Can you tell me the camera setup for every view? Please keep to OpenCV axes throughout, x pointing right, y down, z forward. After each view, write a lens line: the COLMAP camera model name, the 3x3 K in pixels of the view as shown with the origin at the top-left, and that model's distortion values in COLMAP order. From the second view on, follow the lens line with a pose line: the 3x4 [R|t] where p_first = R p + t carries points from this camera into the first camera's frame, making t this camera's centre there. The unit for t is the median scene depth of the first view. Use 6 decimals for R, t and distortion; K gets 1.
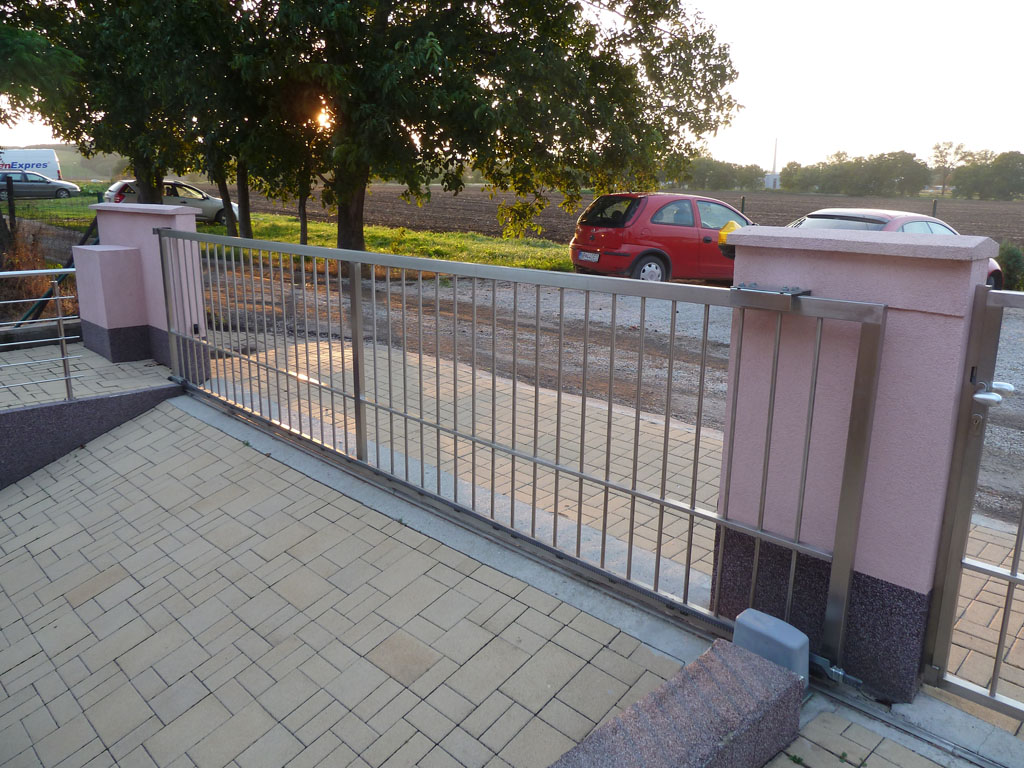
lens RADIAL K [[763.5, 0, 513.5], [0, 763.5, 374.4], [0, 0, 1]] dist [-0.026889, -0.001471]
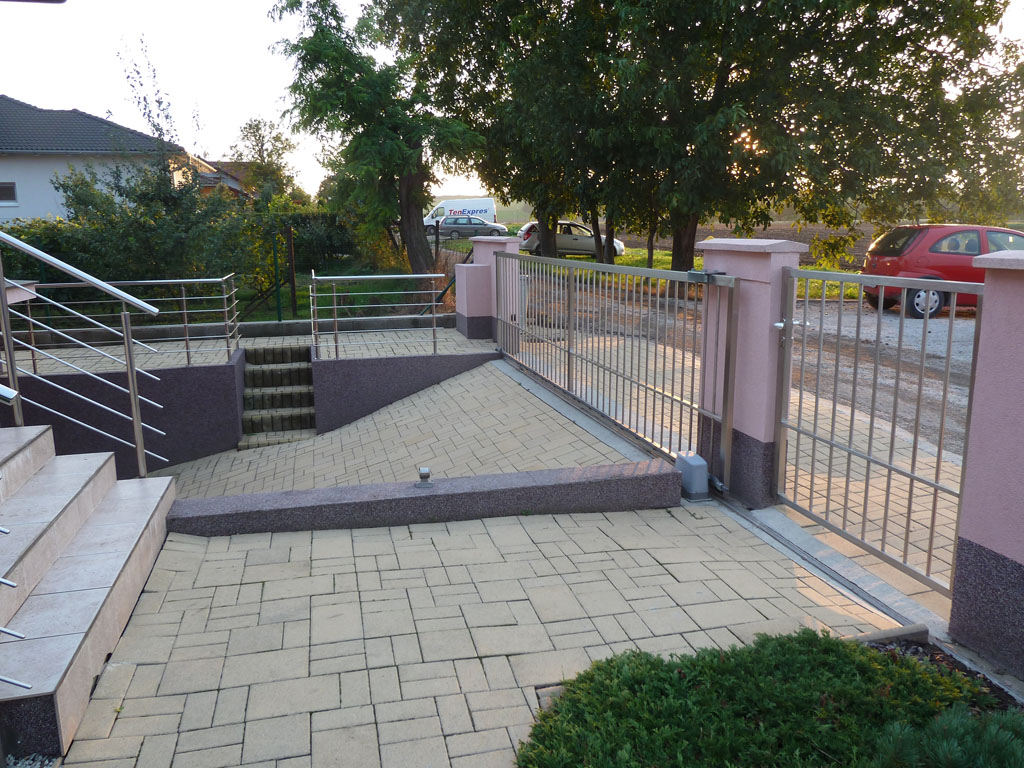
lens RADIAL K [[763.5, 0, 513.5], [0, 763.5, 374.4], [0, 0, 1]] dist [-0.026889, -0.001471]
pose [[0.866949, 0.074666, -0.492771, 0.565303], [-0.098462, 0.994887, -0.022479, 0.144356], [0.488573, 0.068007, 0.869868, -0.531003]]
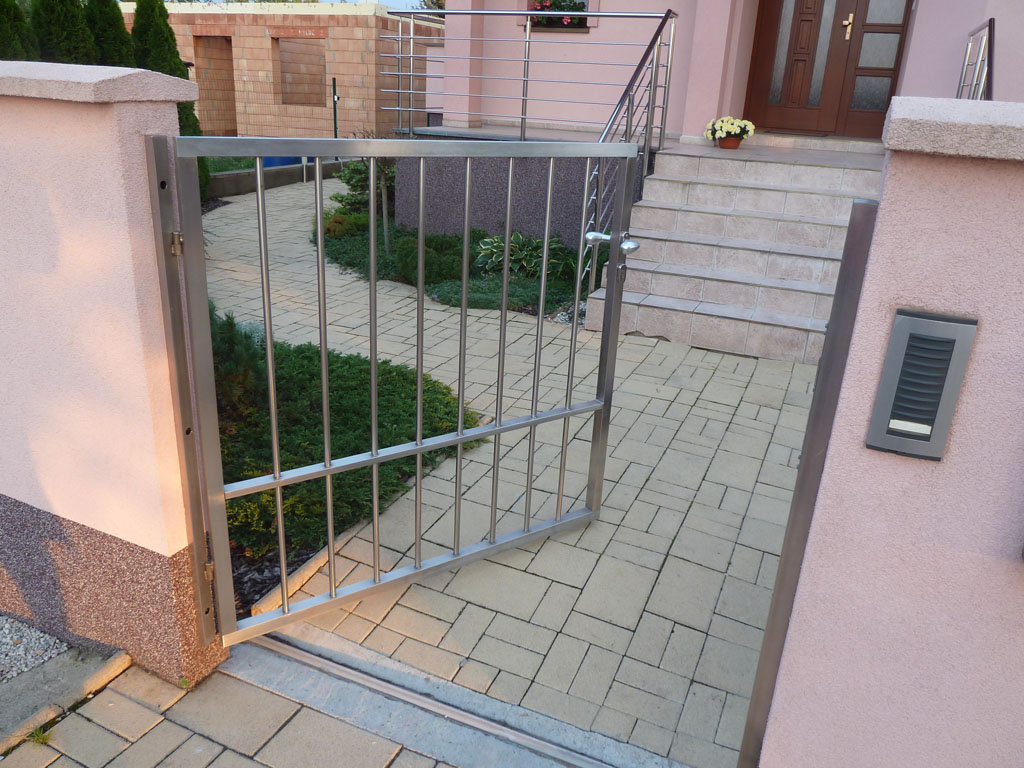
lens RADIAL K [[763.5, 0, 513.5], [0, 763.5, 374.4], [0, 0, 1]] dist [-0.026889, -0.001471]
pose [[-0.928673, 0.076675, -0.362887, 0.583922], [-0.139126, 0.834945, 0.532457, -0.141002], [0.343817, 0.544965, -0.764724, 0.777770]]
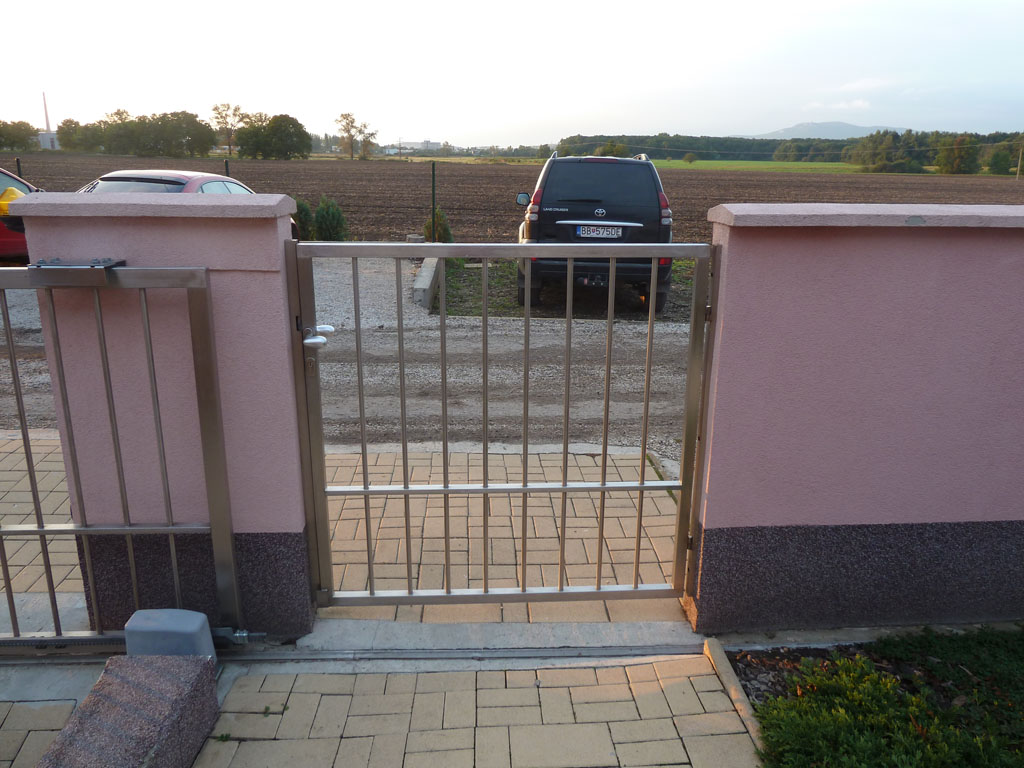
lens RADIAL K [[767.9, 0, 514.3], [0, 767.9, 376.8], [0, 0, 1]] dist [-0.025216, 0.010743]
pose [[0.661581, -0.205685, 0.721113, 0.003973], [0.169610, 0.977770, 0.123284, -0.004135], [-0.730440, 0.040746, 0.681760, 0.018022]]
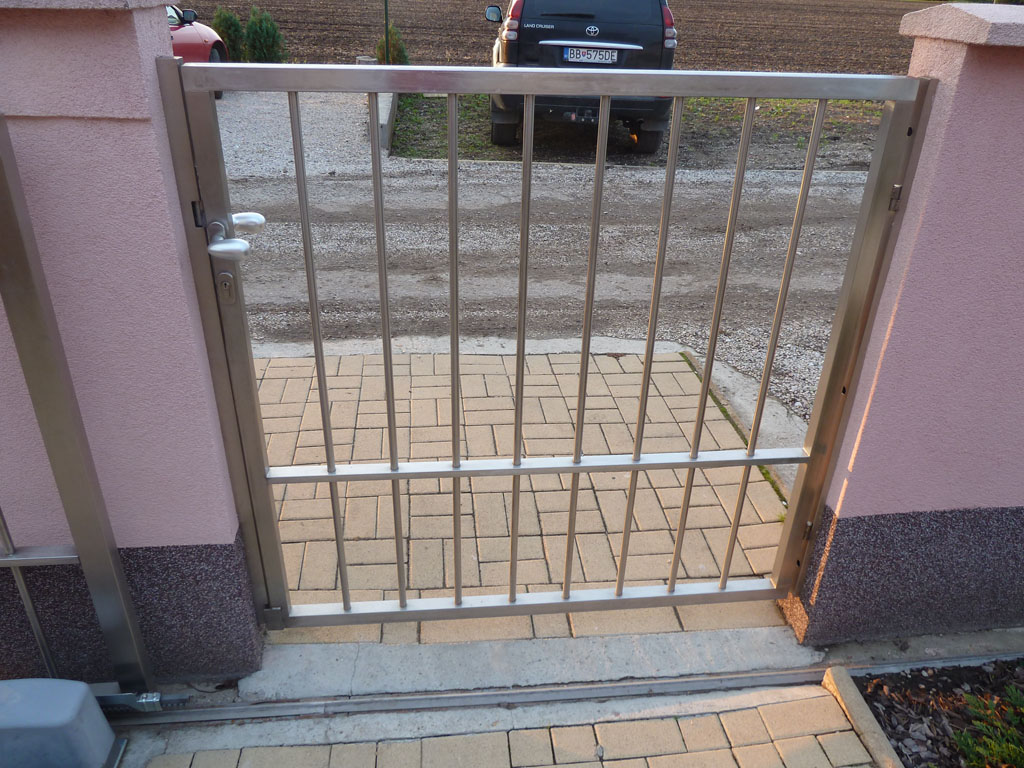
lens RADIAL K [[763.5, 0, 513.5], [0, 763.5, 374.4], [0, 0, 1]] dist [-0.026889, -0.001471]
pose [[0.618204, -0.357607, 0.699958, 0.171517], [0.158972, 0.928993, 0.334217, -0.025283], [-0.769774, -0.095340, 0.631156, 0.238820]]
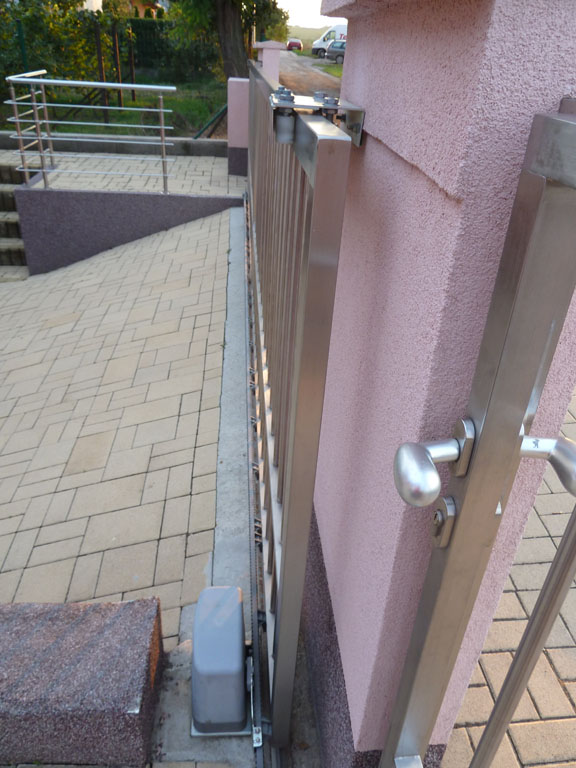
lens RADIAL K [[572.6, 0, 296.1], [0, 572.6, 383.8], [0, 0, 1]] dist [-0.026889, -0.001471]
pose [[0.763520, 0.349872, -0.542794, 0.397258], [-0.195080, 0.926212, 0.322606, -0.036813], [0.615614, -0.140428, 0.775435, 0.443368]]
